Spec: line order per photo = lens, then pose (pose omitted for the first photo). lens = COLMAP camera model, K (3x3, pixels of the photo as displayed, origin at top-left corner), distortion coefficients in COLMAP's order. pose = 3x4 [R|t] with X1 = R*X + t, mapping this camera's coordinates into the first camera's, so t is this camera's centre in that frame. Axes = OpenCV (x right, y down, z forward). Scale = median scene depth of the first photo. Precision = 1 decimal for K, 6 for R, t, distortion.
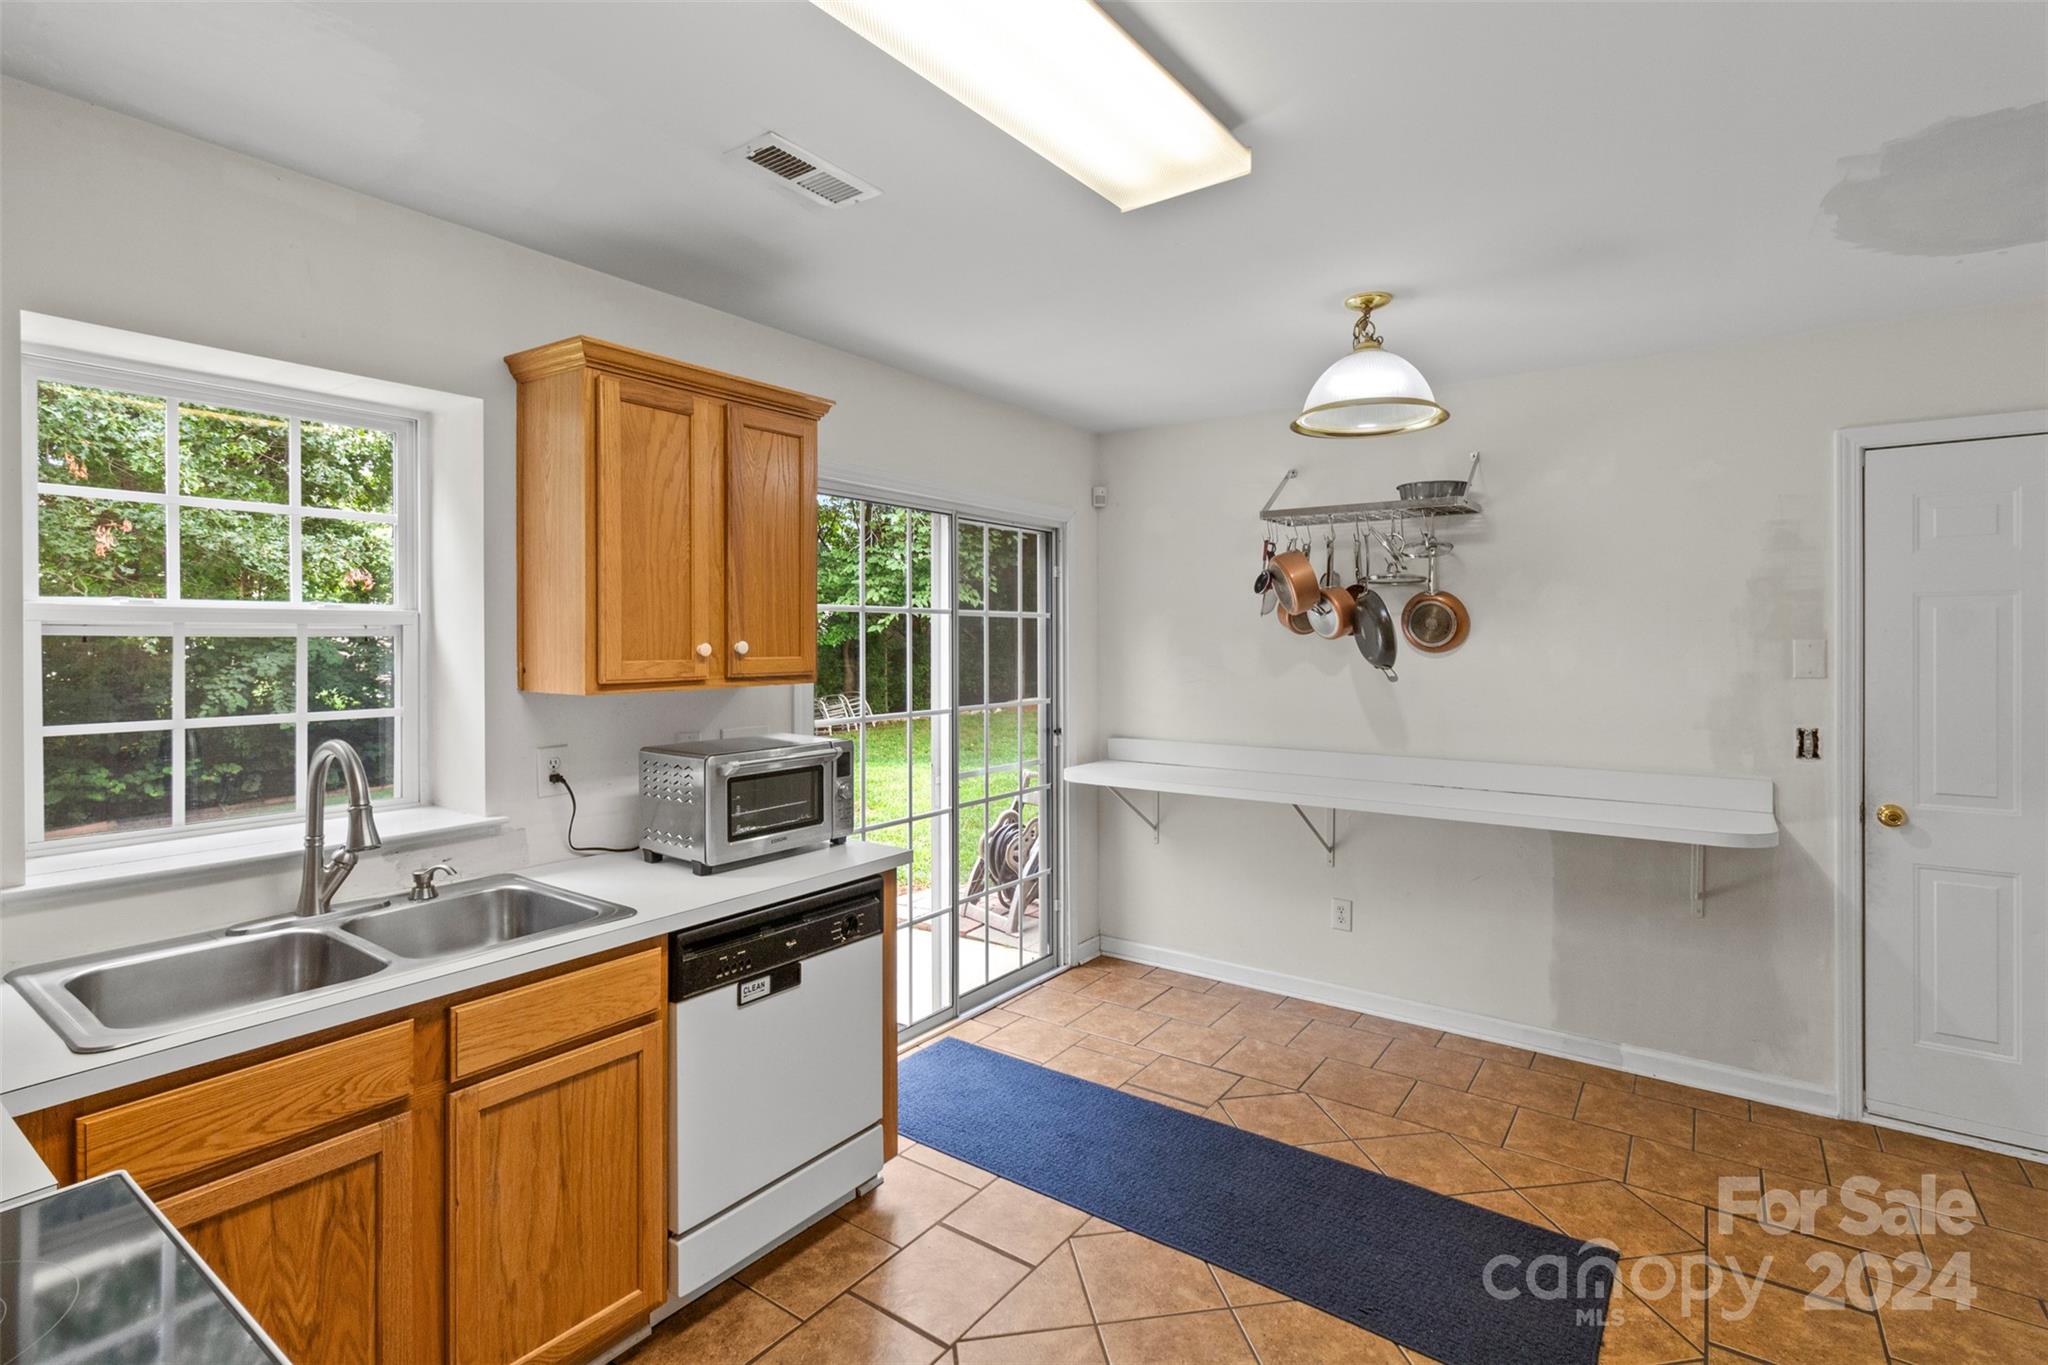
lens RADIAL K [[969.9, 0, 1024.3], [0, 969.9, 623.7], [0, 0, 1]] dist [0.002498, 0.000215]
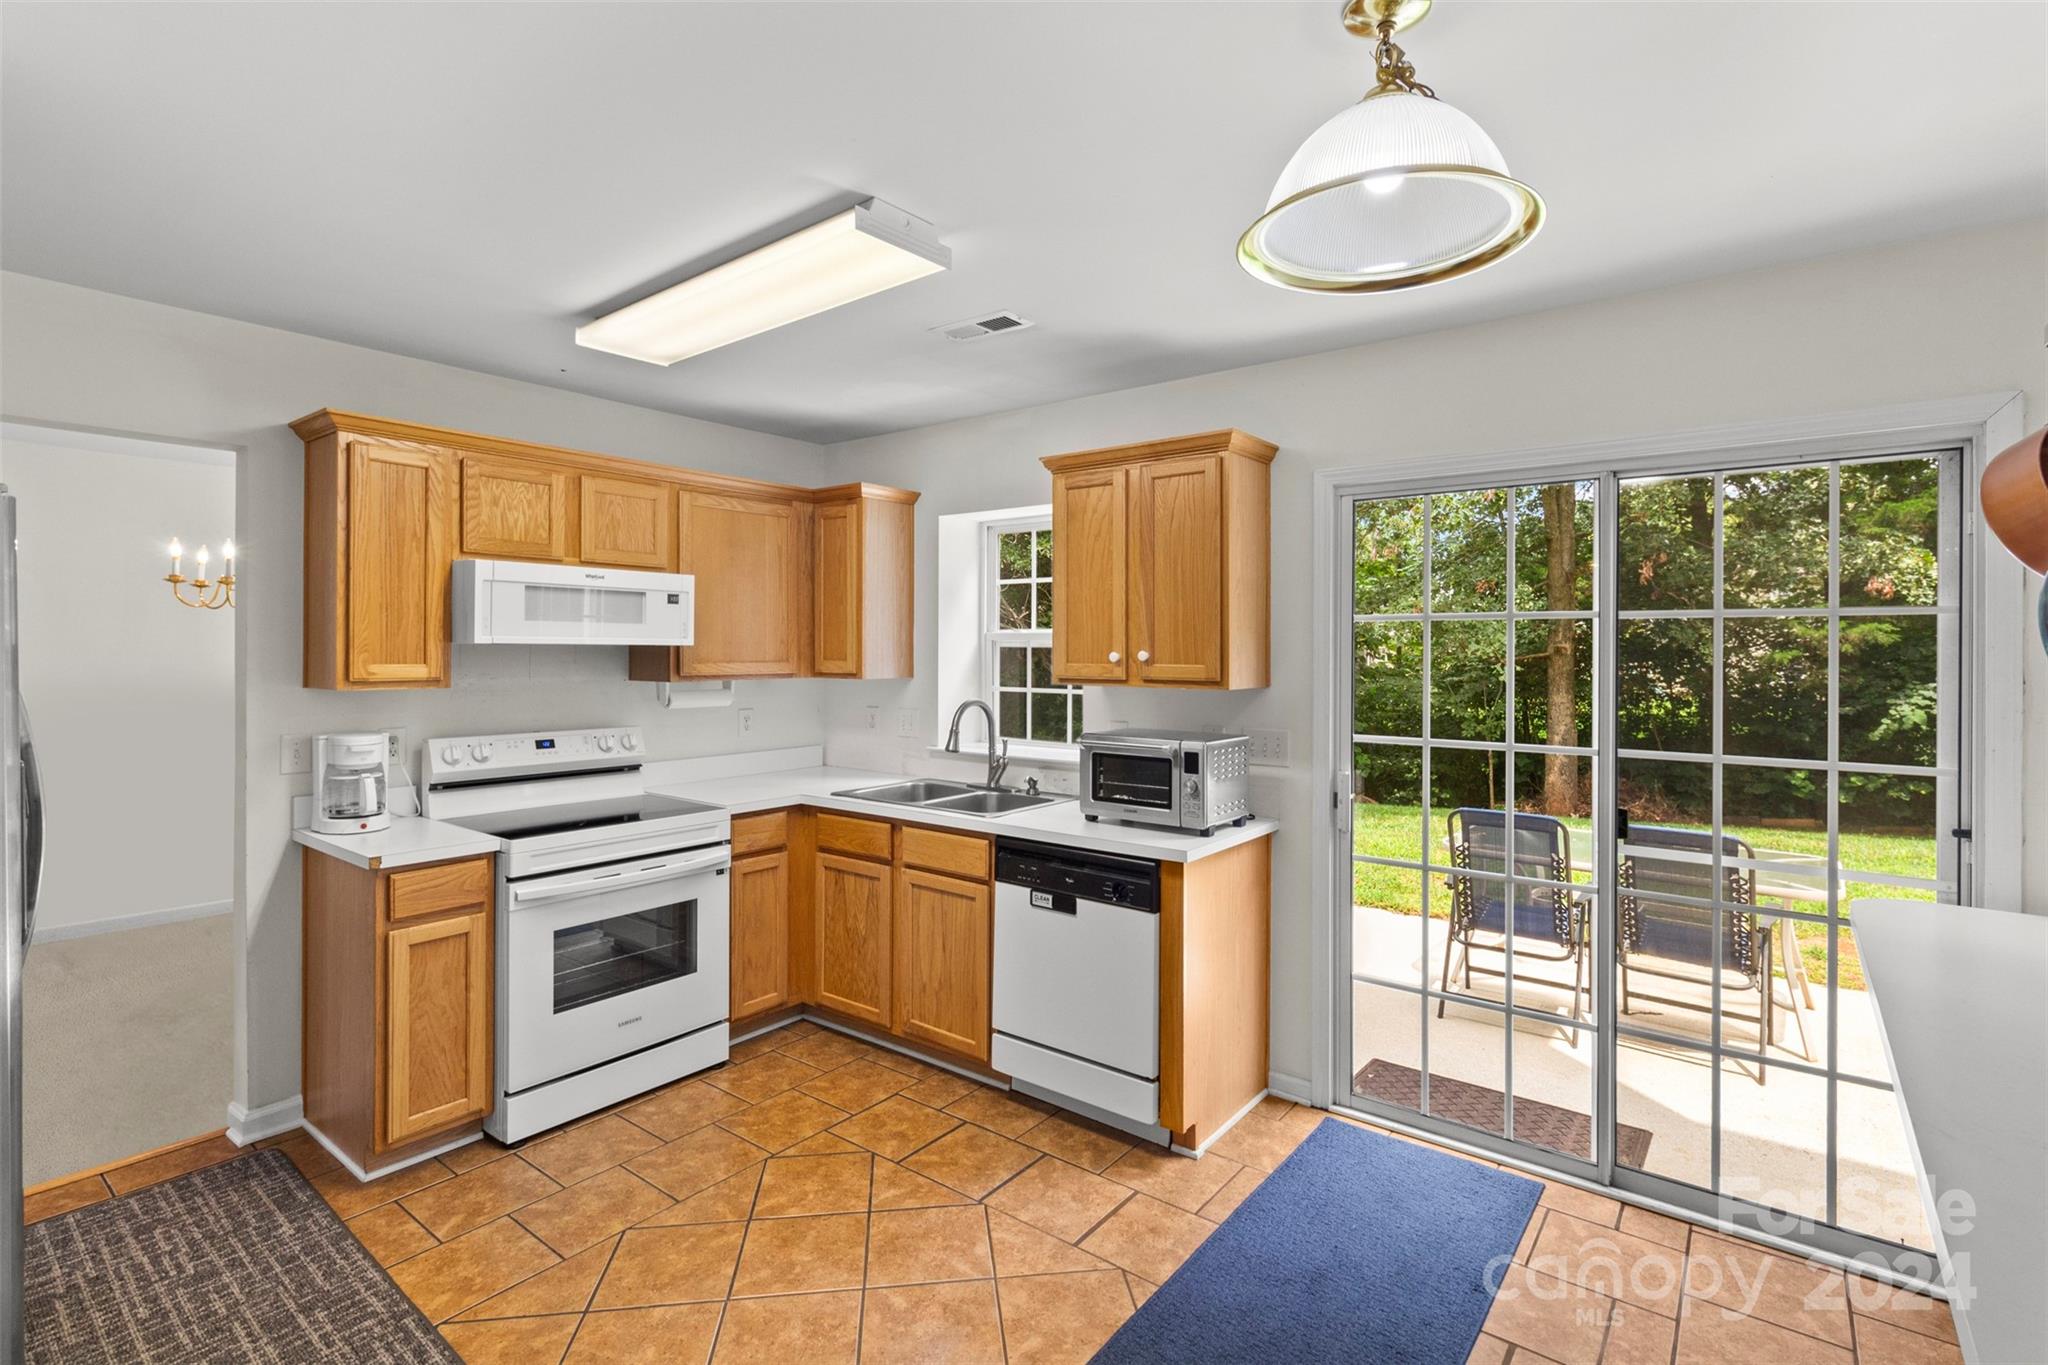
lens RADIAL K [[947.2, 0, 1036.2], [0, 947.2, 642.8], [0, 0, 1]] dist [-0.002237, -0.000294]
pose [[-0.027969, -0.011369, -0.999544, 1.026075], [0.003779, 0.999927, -0.011479, 0.022791], [0.999602, -0.004098, -0.027924, 0.975252]]
